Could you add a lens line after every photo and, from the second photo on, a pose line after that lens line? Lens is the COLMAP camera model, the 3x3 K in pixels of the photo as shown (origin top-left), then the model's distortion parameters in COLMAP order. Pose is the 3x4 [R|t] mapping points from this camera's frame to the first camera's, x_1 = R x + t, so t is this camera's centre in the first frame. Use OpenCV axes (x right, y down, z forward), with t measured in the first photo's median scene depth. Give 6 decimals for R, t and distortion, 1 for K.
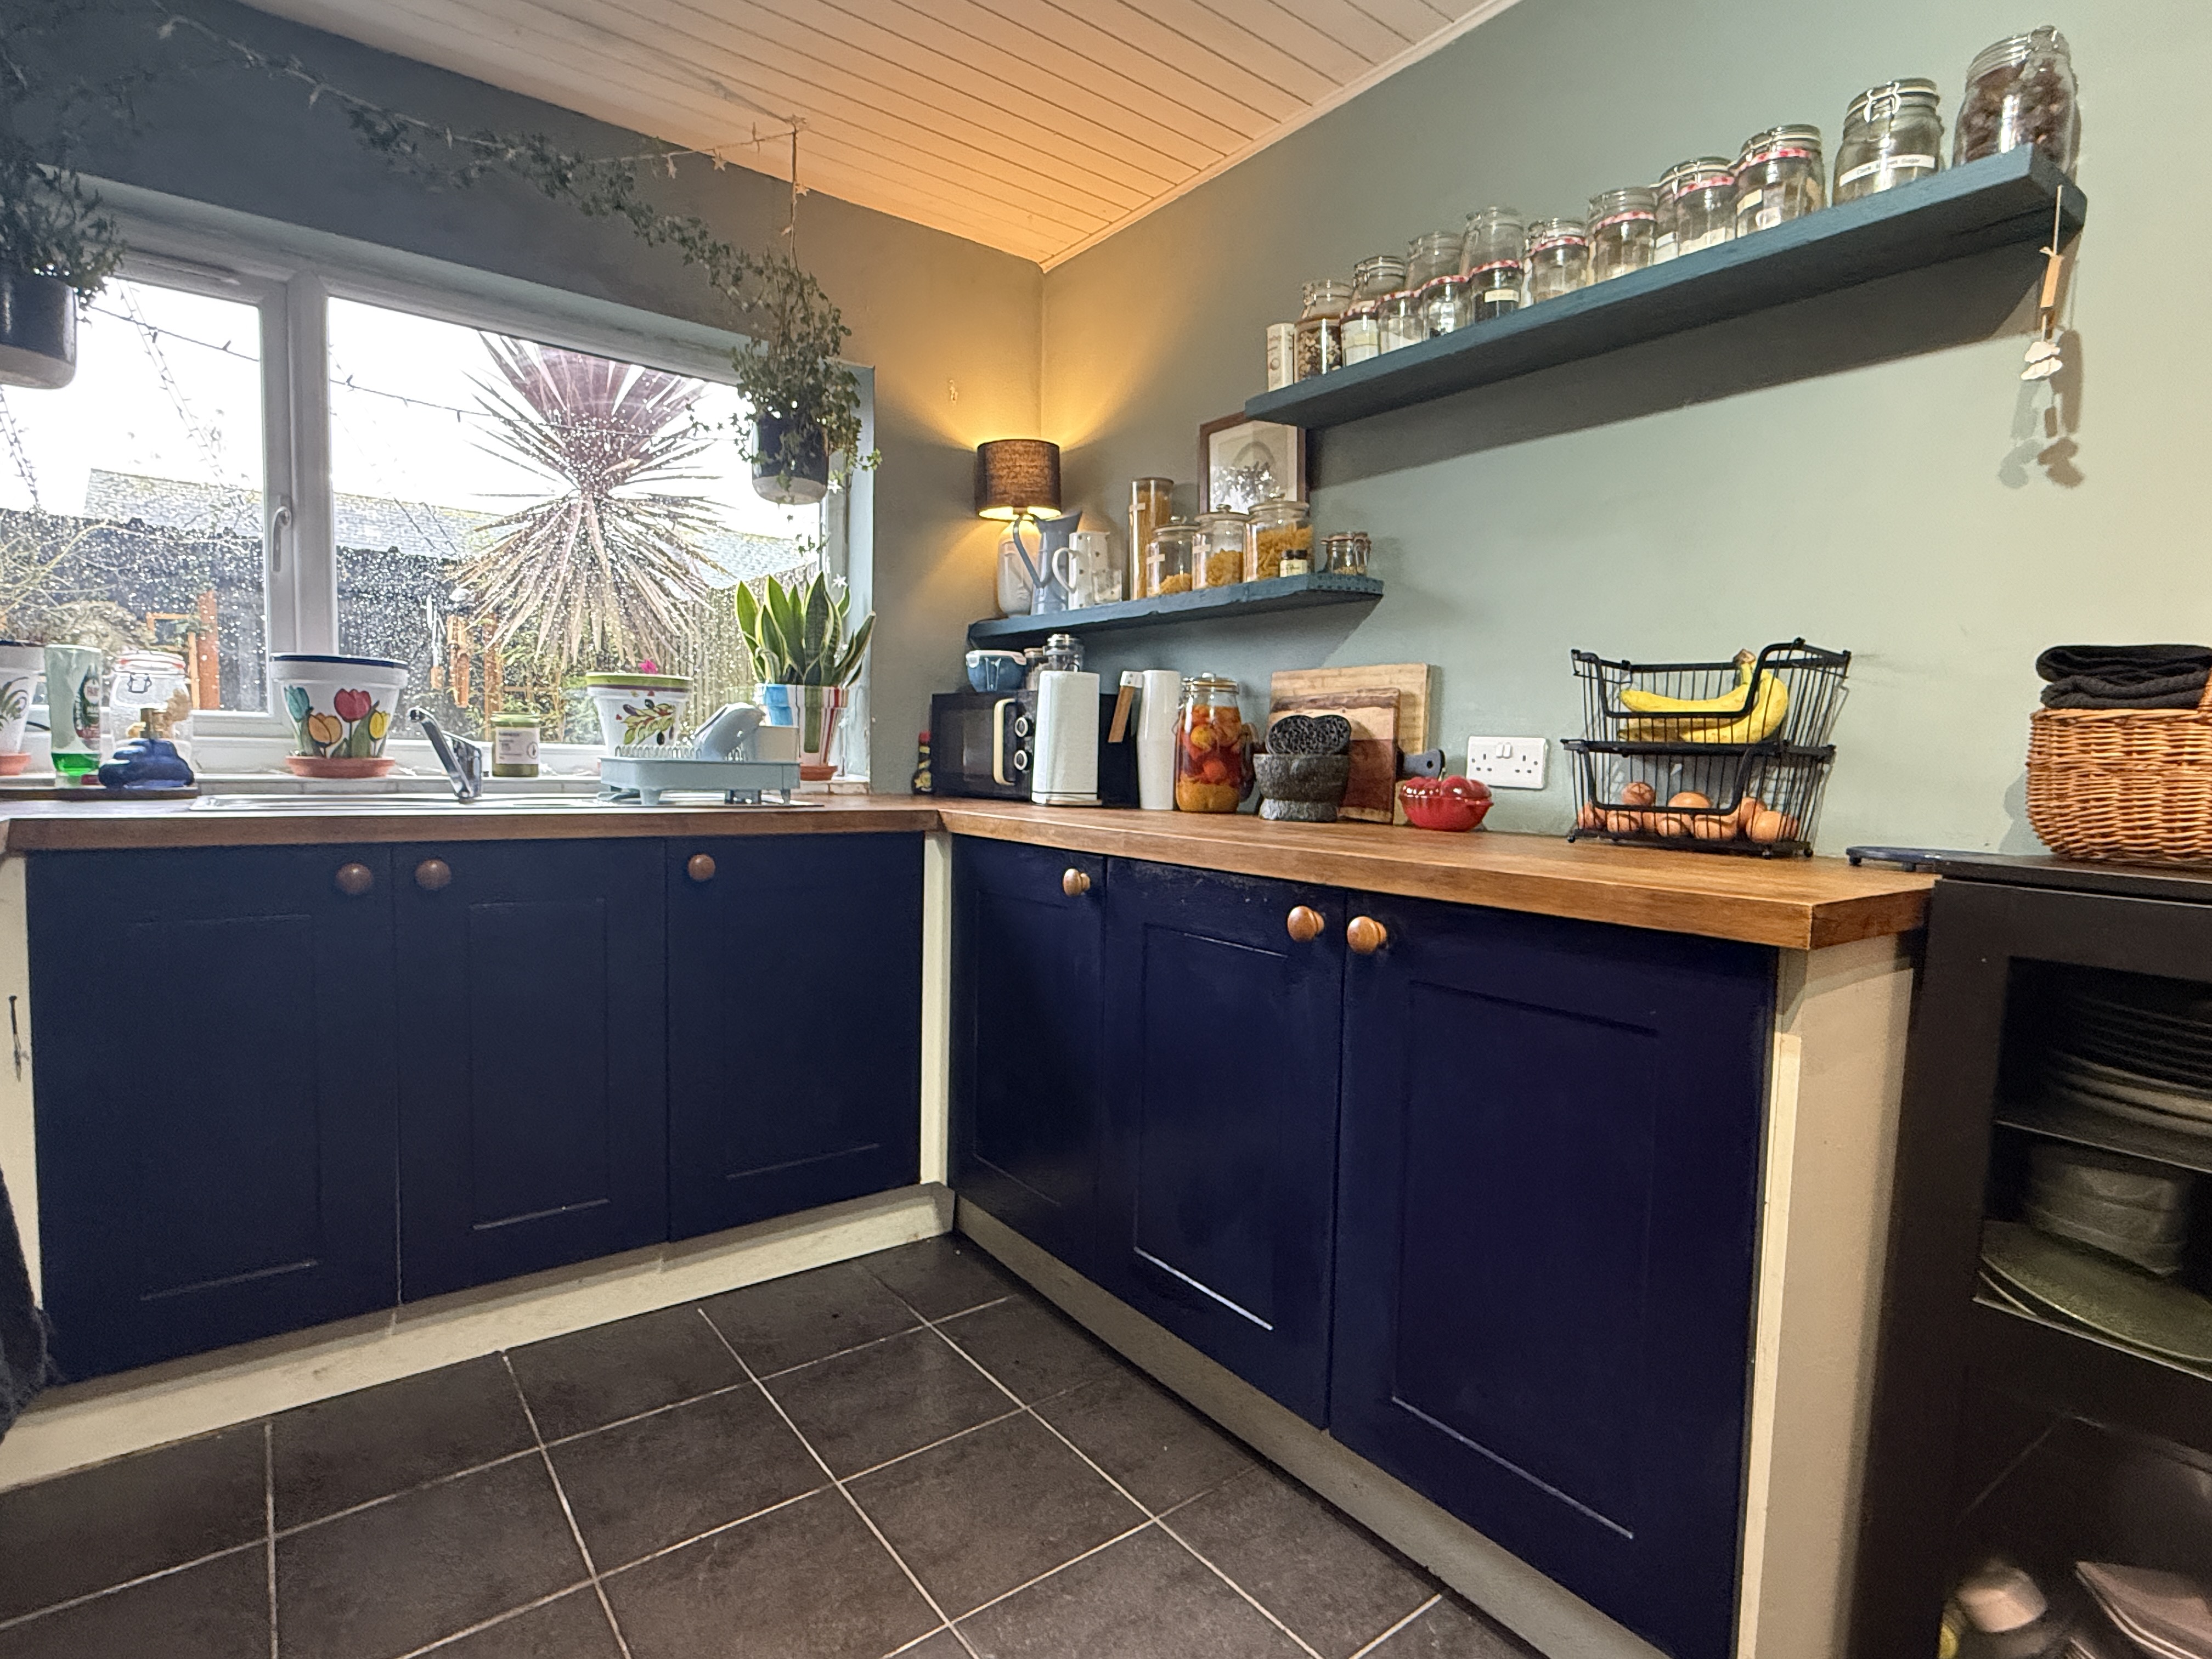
lens RADIAL K [[1116.3, 0, 1098.1], [0, 1116.3, 834.9], [0, 0, 1]] dist [0.000504, -0.000125]
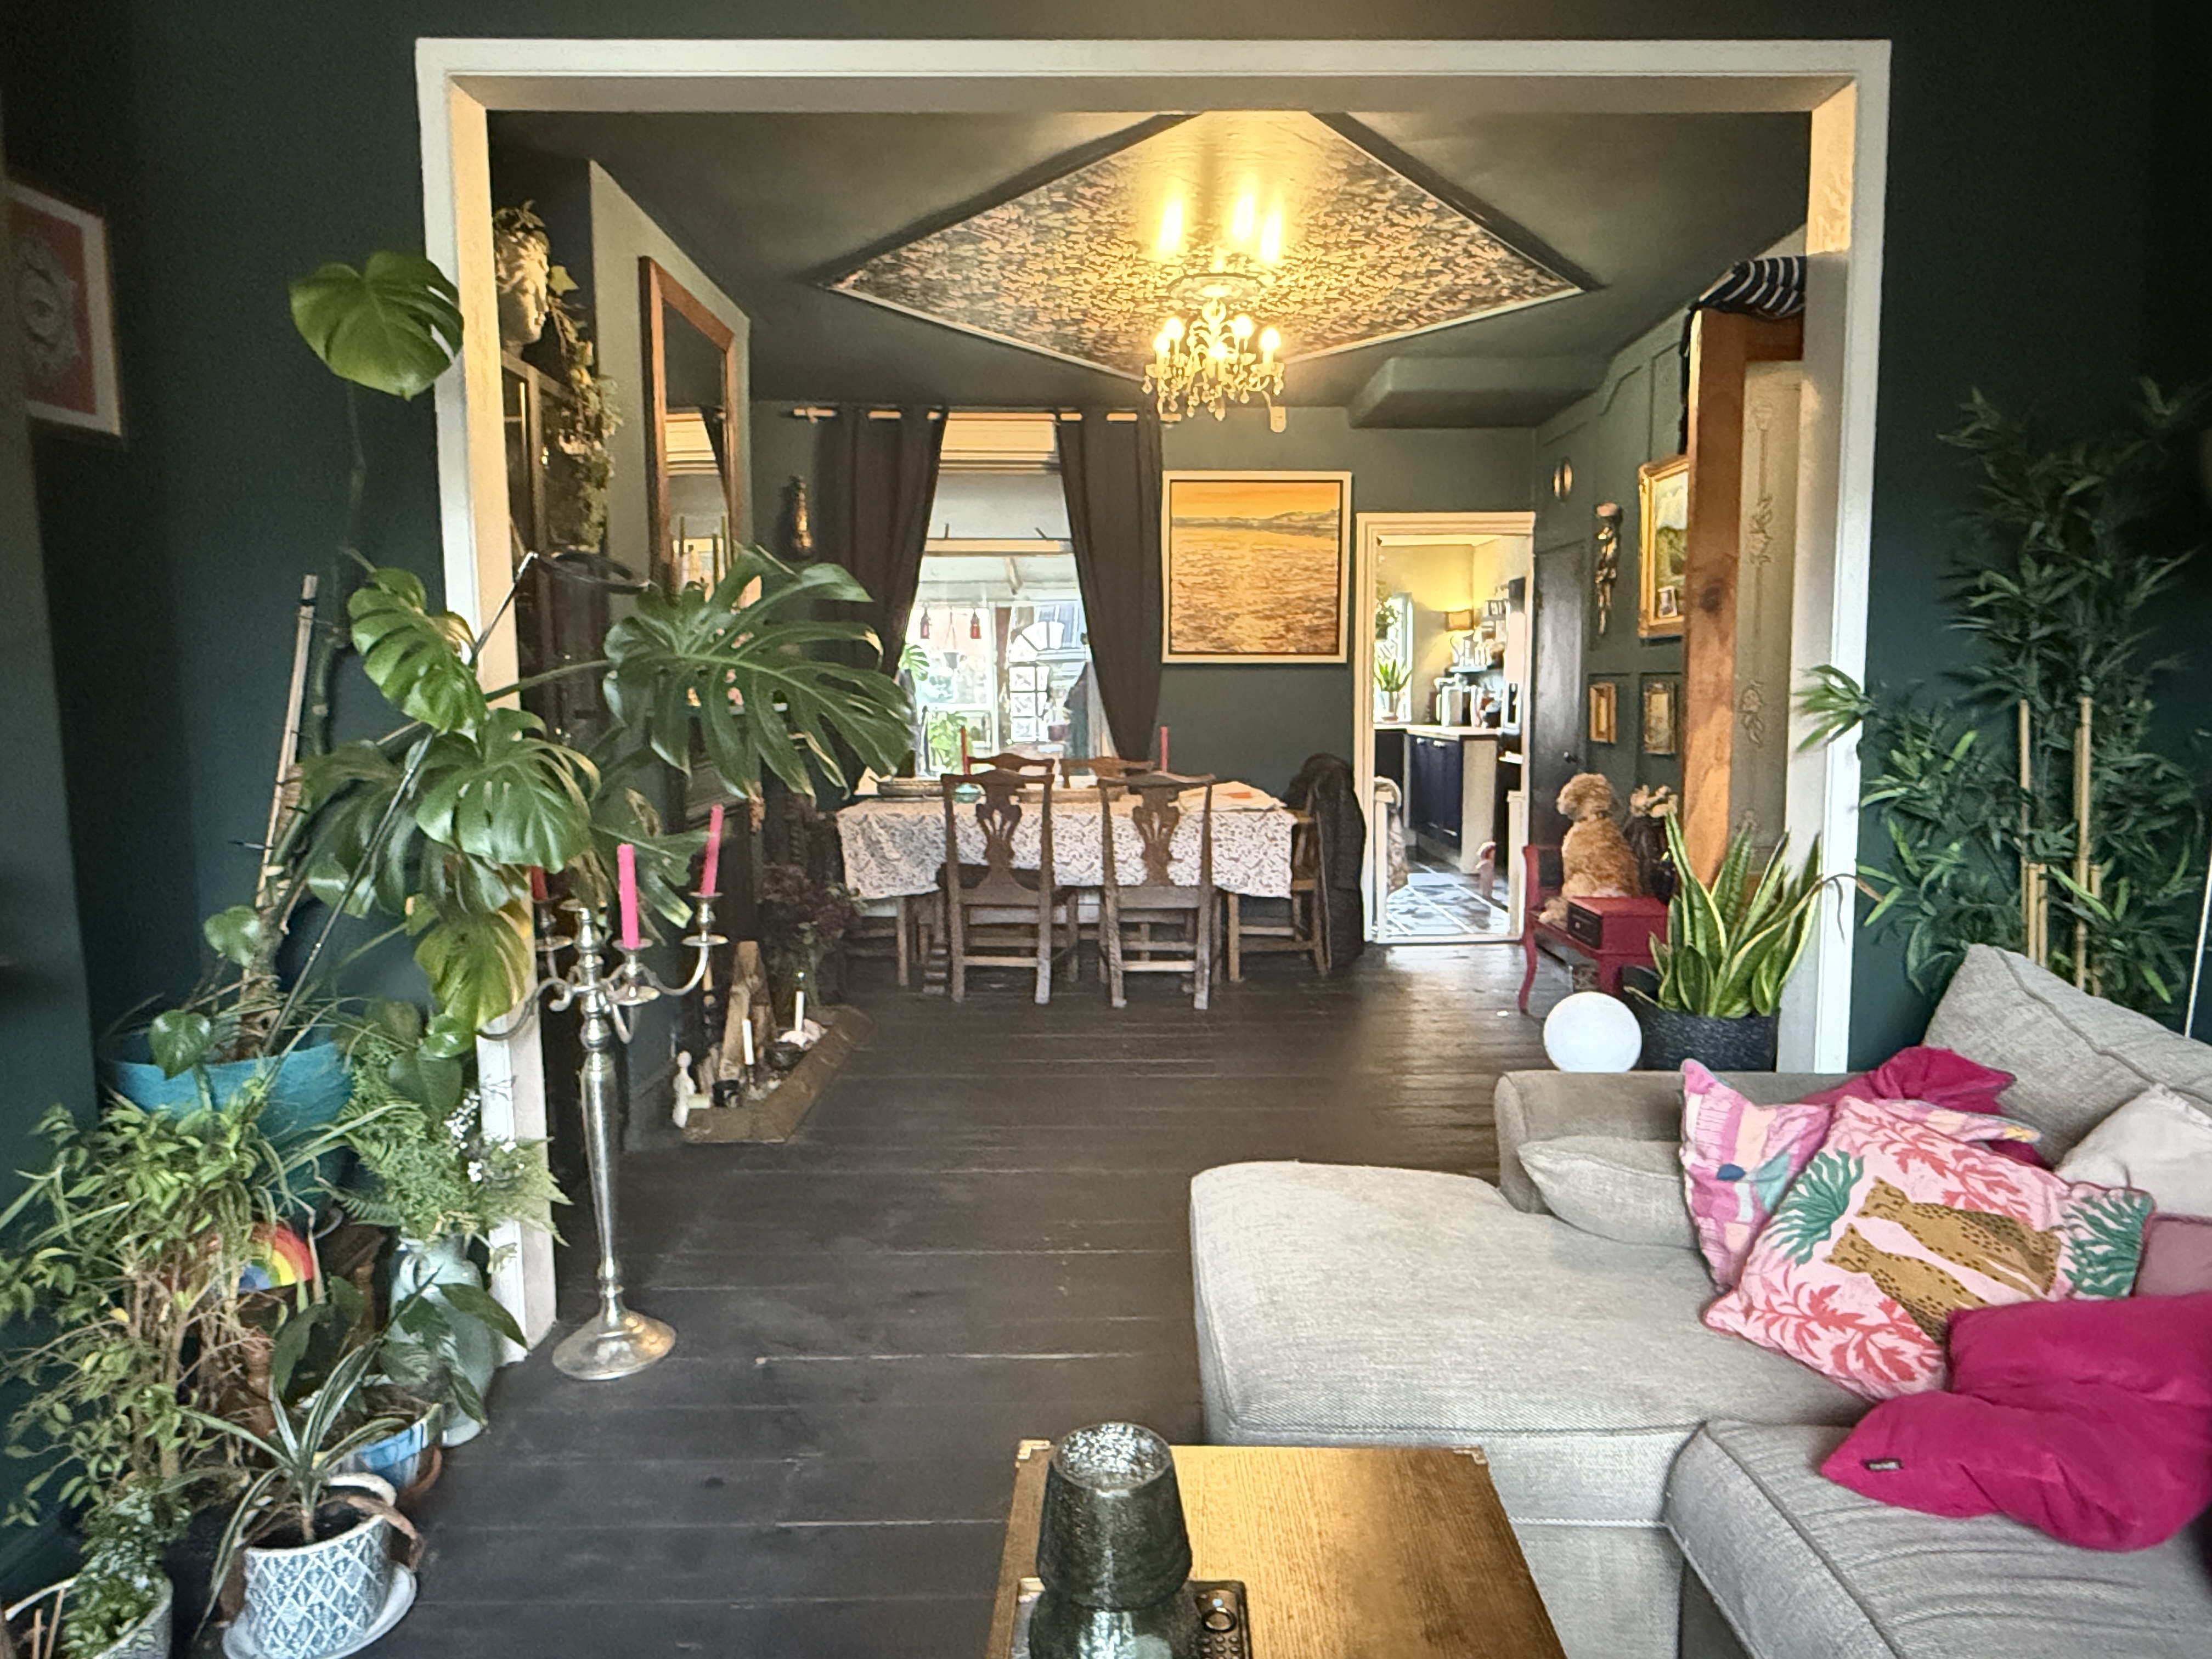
lens RADIAL K [[1354.9, 0, 1106.0], [0, 1354.9, 829.5], [0, 0, 1]] dist [-0.000132, 0.000011]
pose [[0.785667, 0.037475, -0.617514, 1.941145], [-0.026983, 0.999290, 0.026313, 0.236507], [0.618061, -0.004010, 0.786120, -3.297658]]
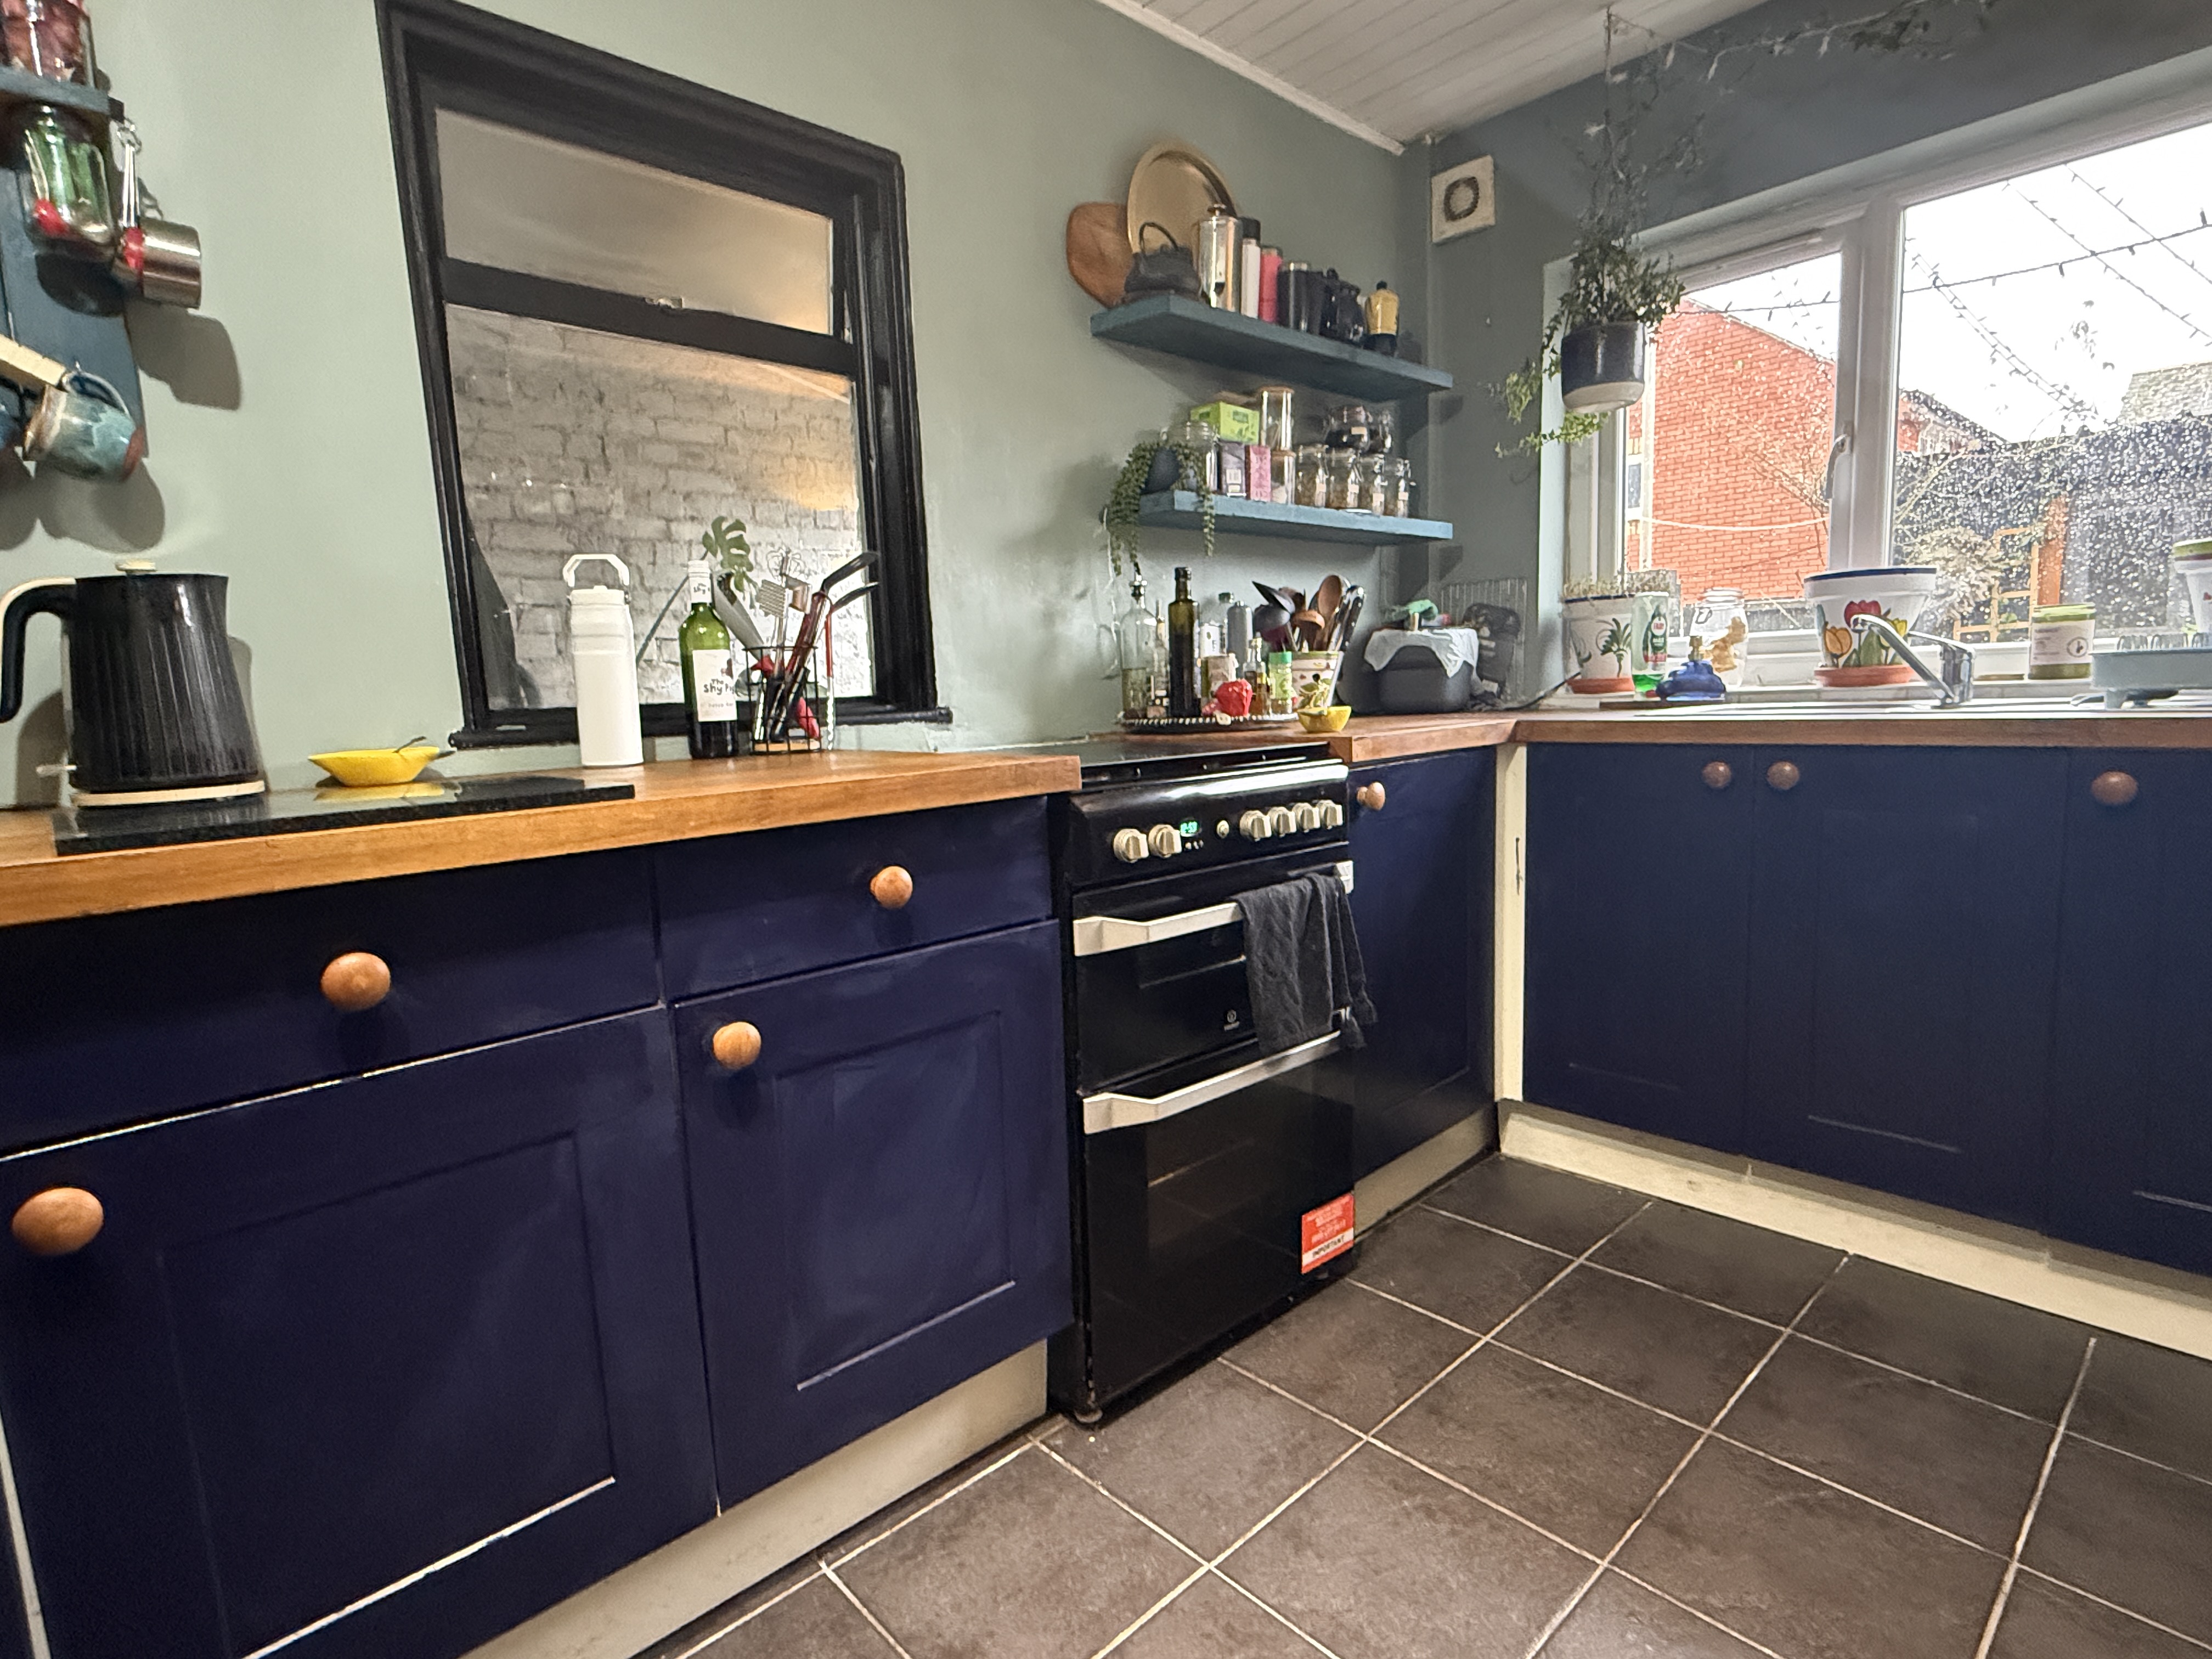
lens RADIAL K [[1116.3, 0, 1098.1], [0, 1116.3, 834.9], [0, 0, 1]] dist [0.000504, -0.000125]
pose [[0.086924, 0.101823, -0.990998, 0.321435], [-0.026976, 0.994639, 0.099831, 0.002489], [0.995850, 0.018055, 0.089205, 0.194816]]
